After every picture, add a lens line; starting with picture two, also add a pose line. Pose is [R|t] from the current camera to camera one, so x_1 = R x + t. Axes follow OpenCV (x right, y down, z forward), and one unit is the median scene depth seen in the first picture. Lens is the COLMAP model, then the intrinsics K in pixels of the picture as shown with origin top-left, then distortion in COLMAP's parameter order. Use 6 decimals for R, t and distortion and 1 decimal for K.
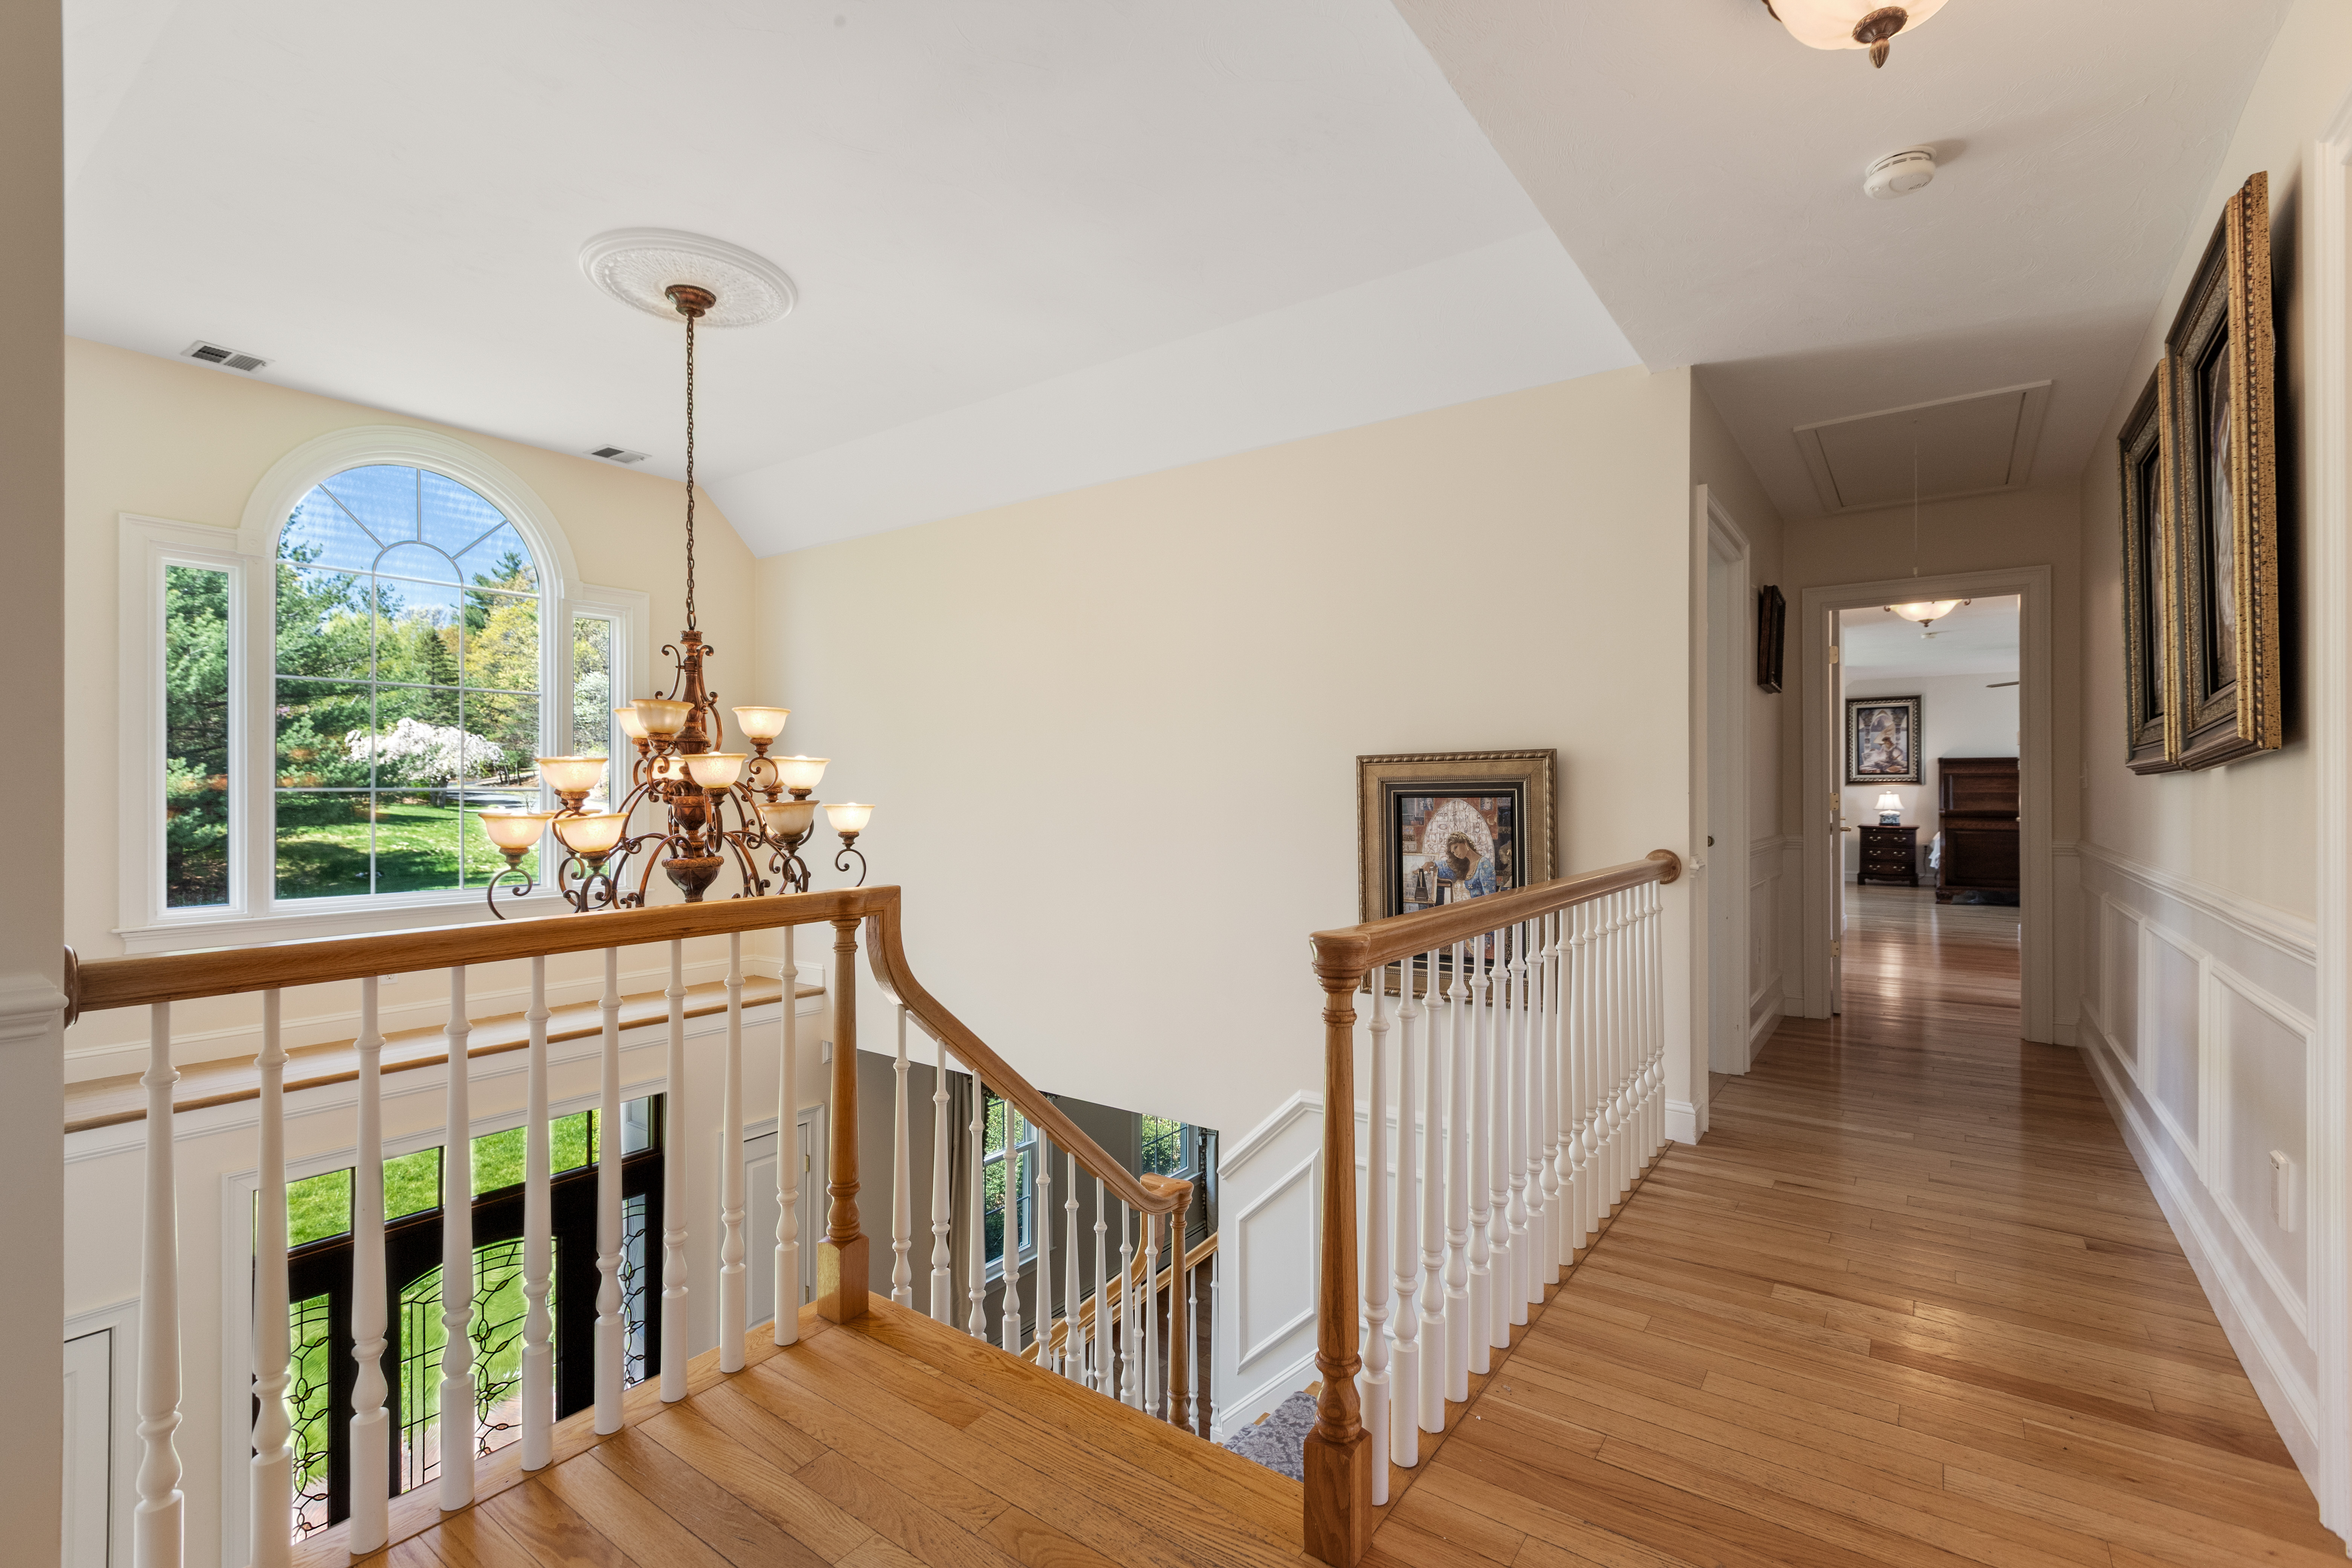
lens RADIAL K [[1057.9, 0, 1160.5], [0, 1057.9, 791.5], [0, 0, 1]] dist [0.002324, 0.000890]
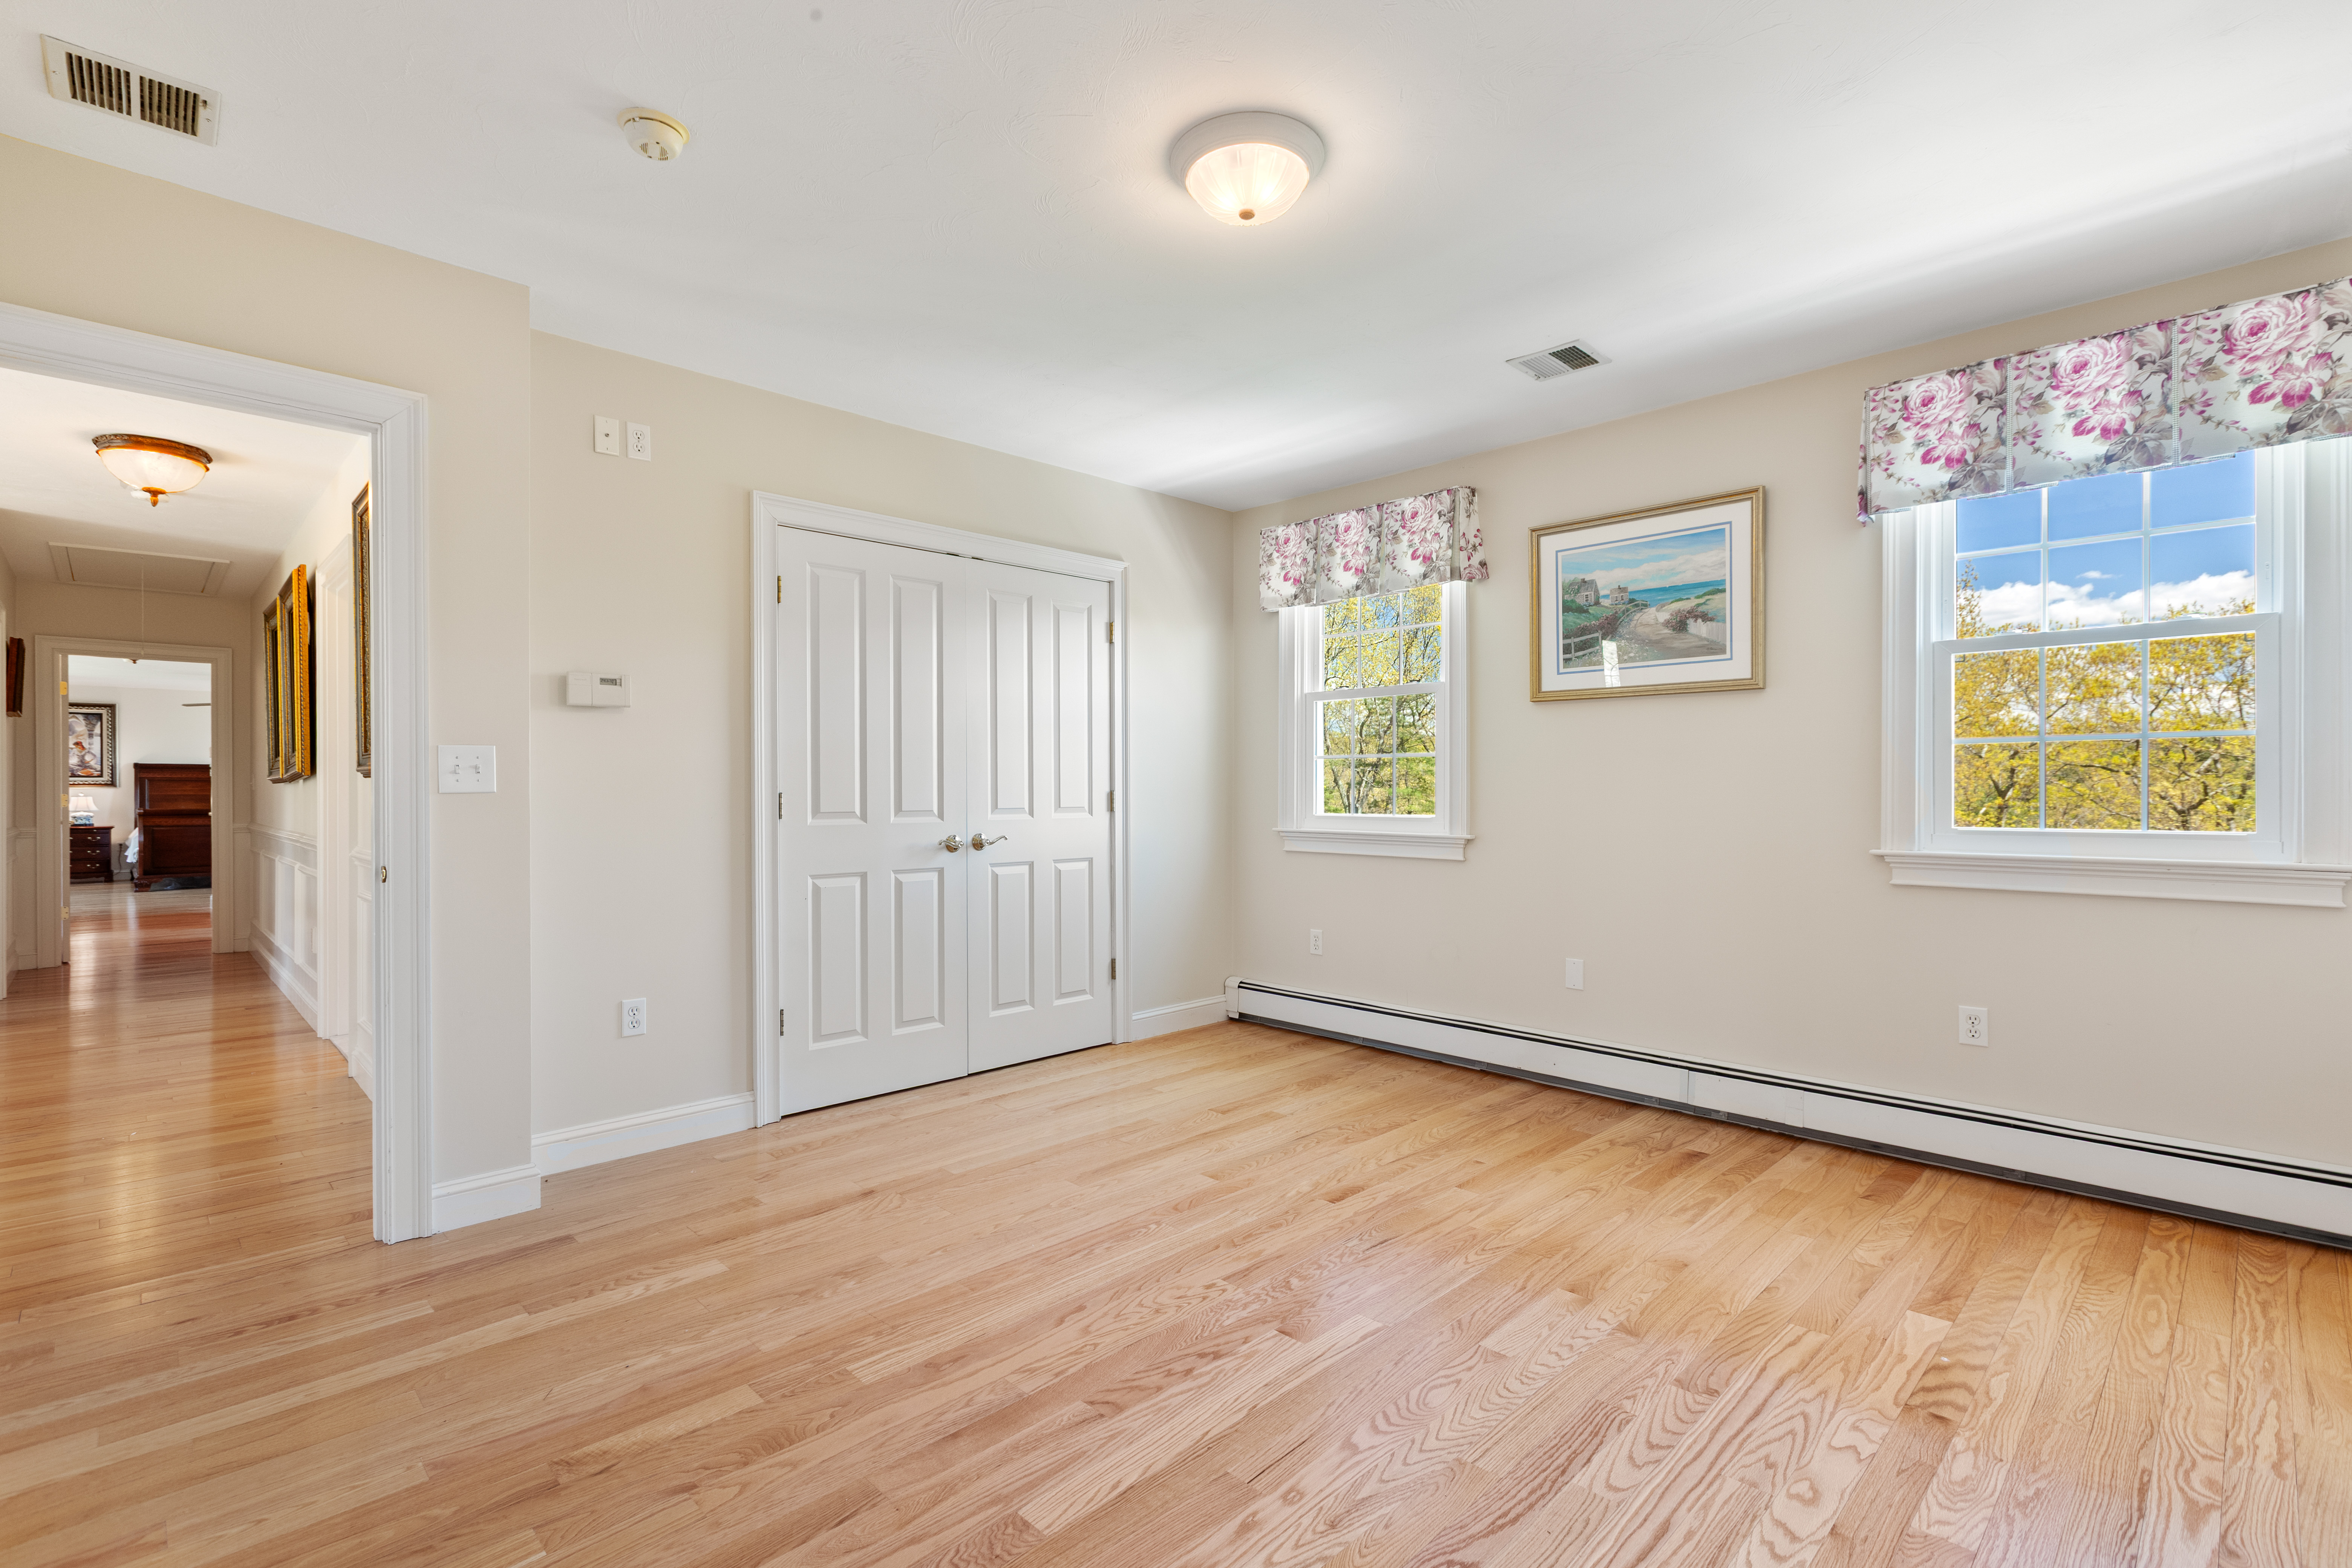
lens RADIAL K [[1057.9, 0, 1160.5], [0, 1057.9, 791.5], [0, 0, 1]] dist [0.002324, 0.000890]
pose [[0.159051, -0.000207, 0.987270, -0.221197], [0.002585, 0.999997, -0.000207, 0.001002], [-0.987267, 0.002585, 0.159051, -0.272987]]
